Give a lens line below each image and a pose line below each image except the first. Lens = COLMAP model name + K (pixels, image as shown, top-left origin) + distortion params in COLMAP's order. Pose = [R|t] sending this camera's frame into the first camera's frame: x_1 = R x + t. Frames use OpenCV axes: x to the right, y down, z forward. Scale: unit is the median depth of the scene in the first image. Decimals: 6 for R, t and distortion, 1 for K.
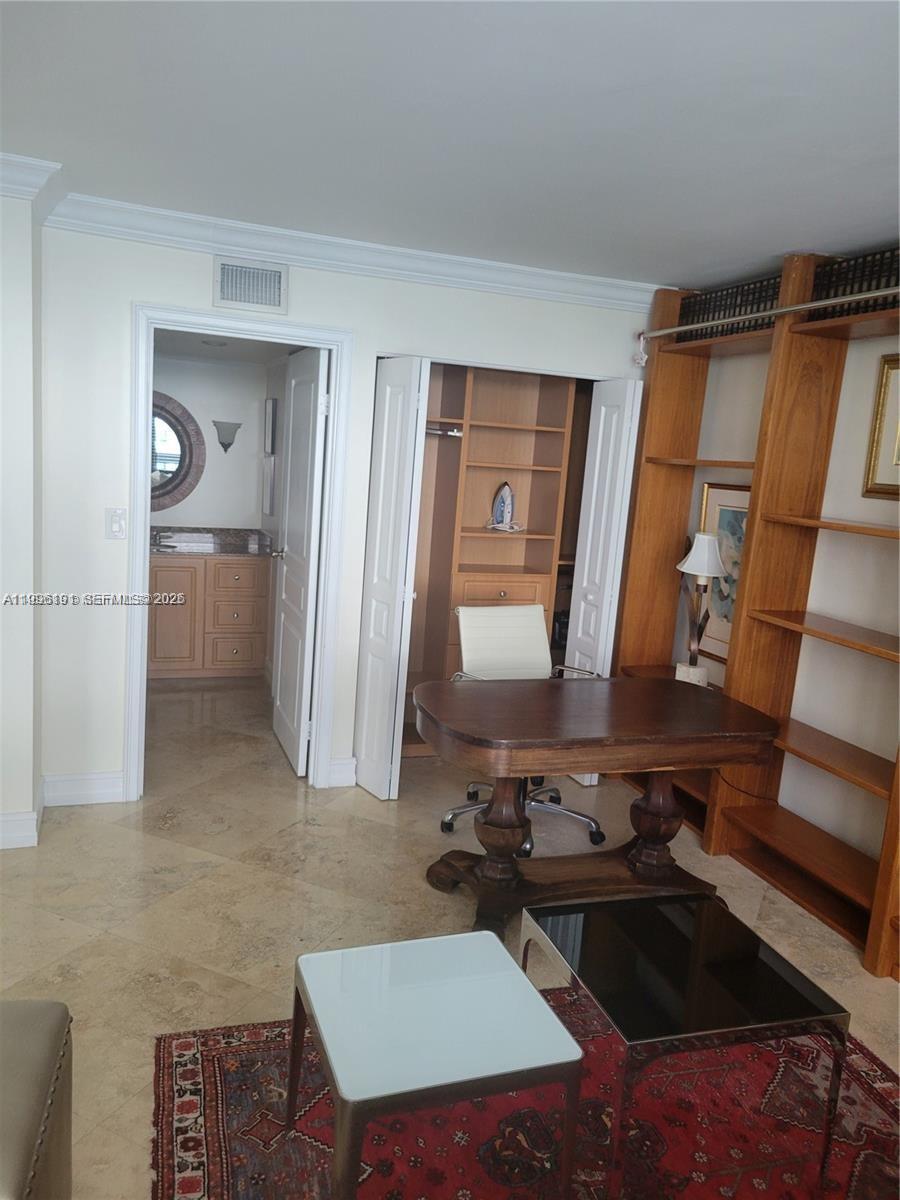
lens RADIAL K [[900.7, 0, 452.9], [0, 900.7, 602.7], [0, 0, 1]] dist [0.025907, -0.007179]
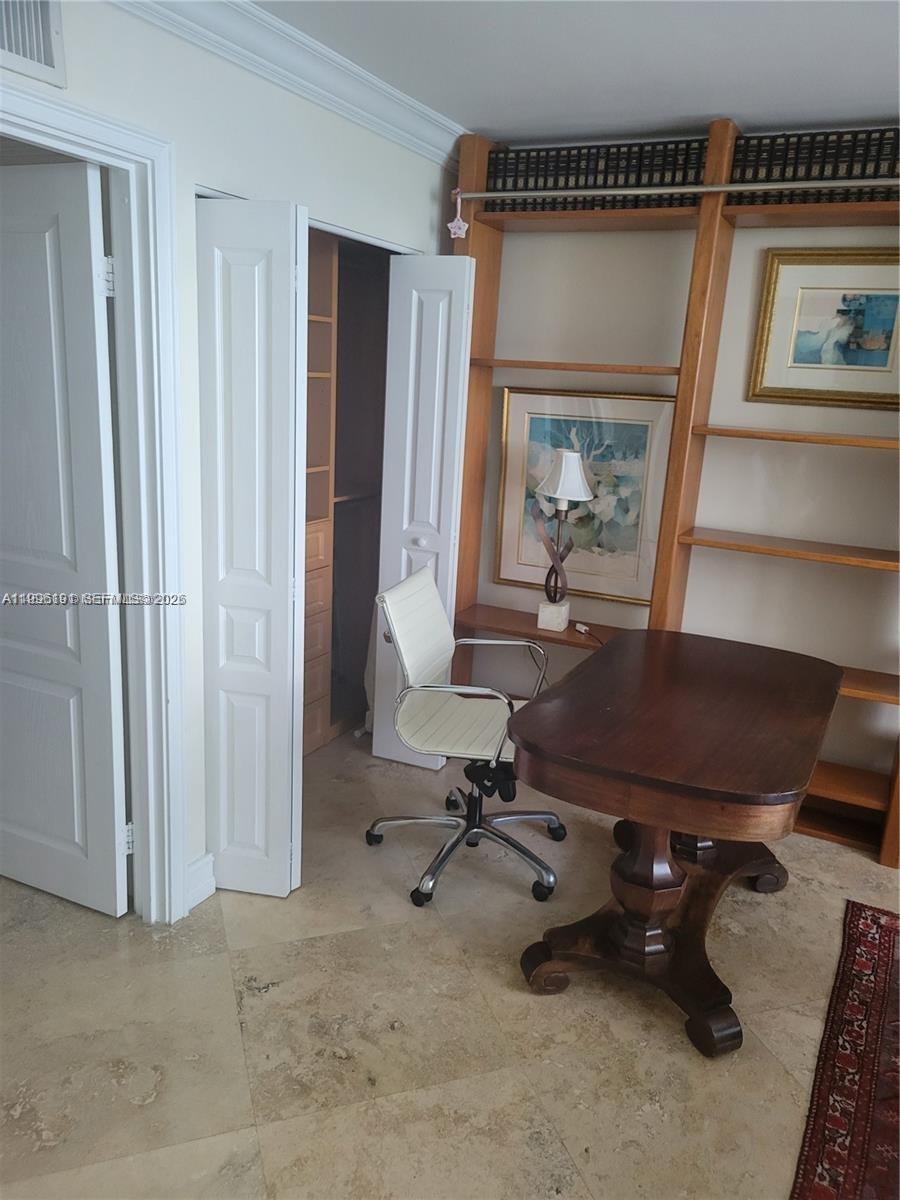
lens RADIAL K [[900.7, 0, 451.3], [0, 900.7, 602.7], [0, 0, 1]] dist [0.025907, -0.007179]
pose [[0.710309, -0.208088, 0.672429, -0.421631], [0.112457, 0.976581, 0.183419, -0.109719], [-0.694849, -0.054665, 0.717075, 0.475892]]
